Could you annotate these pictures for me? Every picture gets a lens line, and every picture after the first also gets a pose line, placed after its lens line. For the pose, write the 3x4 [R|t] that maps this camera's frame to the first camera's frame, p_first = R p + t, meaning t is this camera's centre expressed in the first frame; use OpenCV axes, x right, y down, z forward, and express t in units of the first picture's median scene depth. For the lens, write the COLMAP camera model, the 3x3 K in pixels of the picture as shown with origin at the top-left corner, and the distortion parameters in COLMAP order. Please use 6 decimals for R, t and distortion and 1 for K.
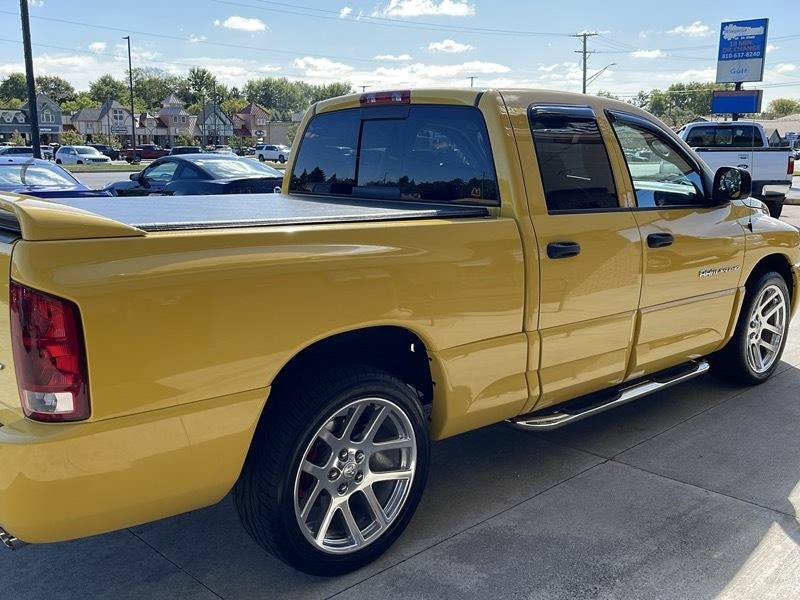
lens RADIAL K [[793.7, 0, 403.7], [0, 793.7, 306.0], [0, 0, 1]] dist [0.032758, 0.000000]
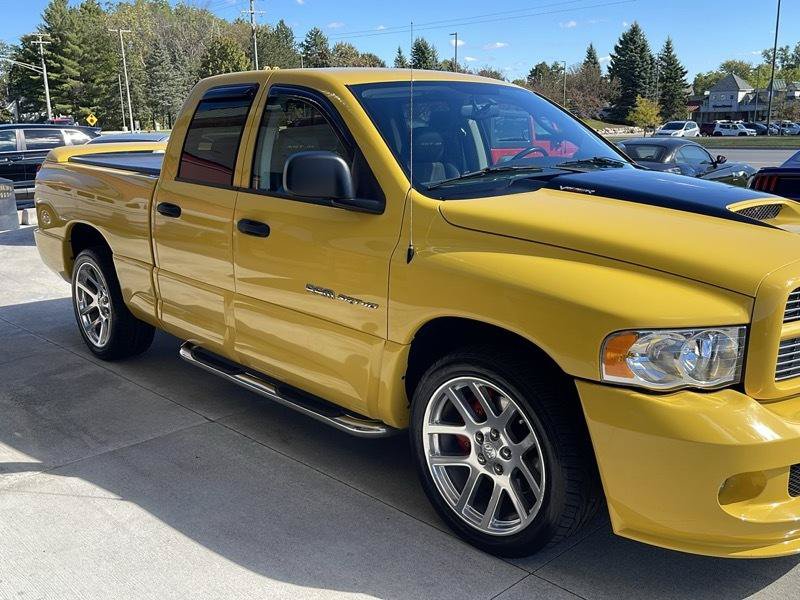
lens RADIAL K [[793.7, 0, 402.9], [0, 793.7, 301.7], [0, 0, 1]] dist [0.032758, 0.000000]
pose [[-0.006664, 0.213400, -0.976942, 0.160797], [-0.190607, 0.958781, 0.210733, -0.029611], [0.981644, 0.187617, 0.034286, 0.150896]]
